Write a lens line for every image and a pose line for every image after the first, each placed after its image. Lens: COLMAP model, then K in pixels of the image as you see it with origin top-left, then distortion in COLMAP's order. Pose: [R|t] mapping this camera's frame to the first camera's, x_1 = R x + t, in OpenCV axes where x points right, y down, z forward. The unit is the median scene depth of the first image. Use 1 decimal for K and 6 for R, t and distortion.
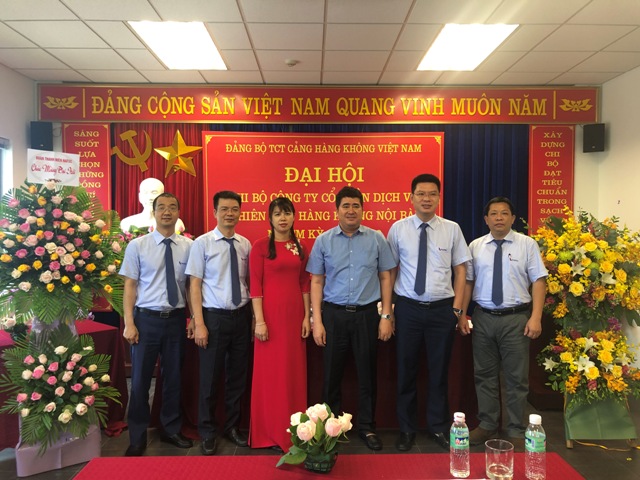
lens RADIAL K [[545.3, 0, 320.0], [0, 545.3, 240.0], [0, 0, 1]] dist [-0.013175, 0.038259]
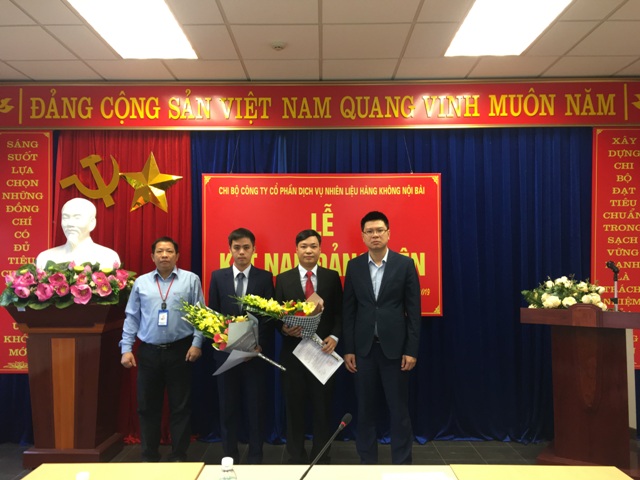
lens RADIAL K [[486.0, 0, 318.7], [0, 486.0, 247.4], [0, 0, 1]] dist [0.043219, -0.040722]
pose [[0.999371, -0.003716, -0.035278, 0.023366], [0.001333, 0.997729, -0.067346, 0.002284], [0.035448, 0.067257, 0.997106, 0.315319]]
